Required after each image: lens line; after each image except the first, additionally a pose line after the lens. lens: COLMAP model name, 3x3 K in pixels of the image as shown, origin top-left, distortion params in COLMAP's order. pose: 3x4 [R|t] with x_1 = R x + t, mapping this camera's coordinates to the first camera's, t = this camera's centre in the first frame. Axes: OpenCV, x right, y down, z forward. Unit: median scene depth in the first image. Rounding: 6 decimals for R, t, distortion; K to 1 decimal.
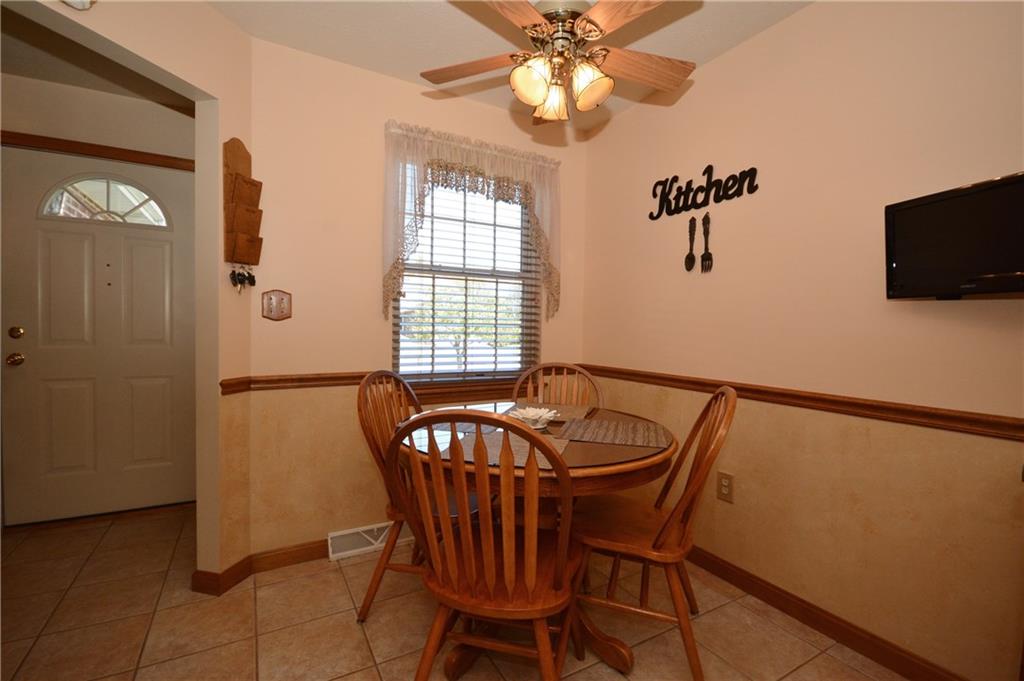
lens RADIAL K [[451.1, 0, 511.1], [0, 451.1, 337.0], [0, 0, 1]] dist [-0.003681, -0.004558]
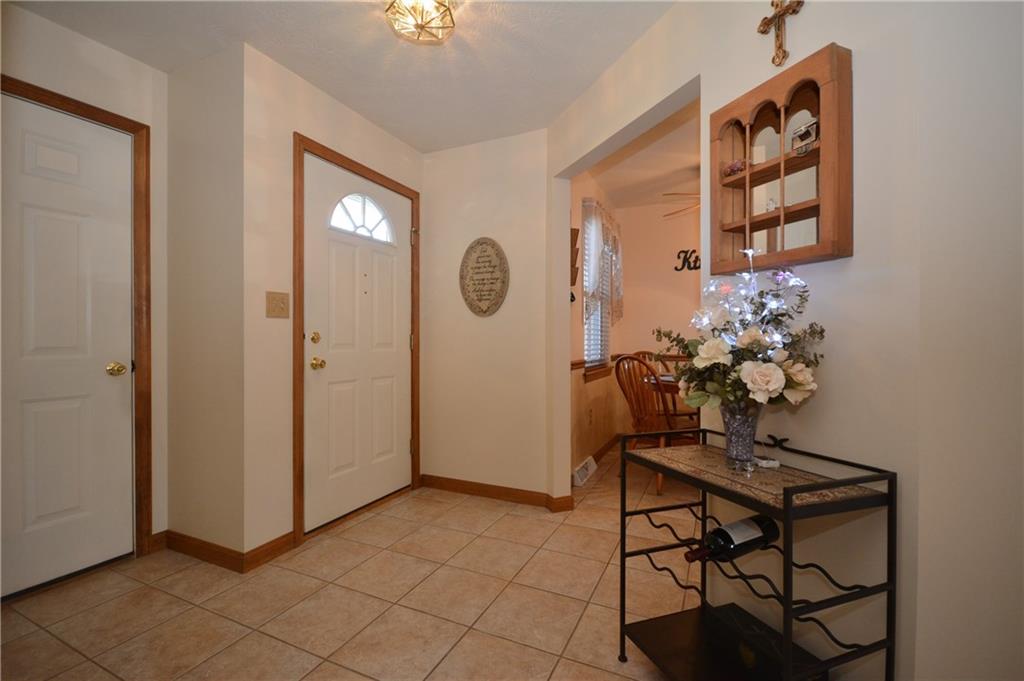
lens RADIAL K [[451.1, 0, 512.0], [0, 451.1, 338.5], [0, 0, 1]] dist [-0.003681, -0.004558]
pose [[0.824905, -0.012698, 0.565129, -1.279318], [0.028585, 0.999406, -0.019270, 0.027128], [-0.564548, 0.032050, 0.824778, -0.107913]]
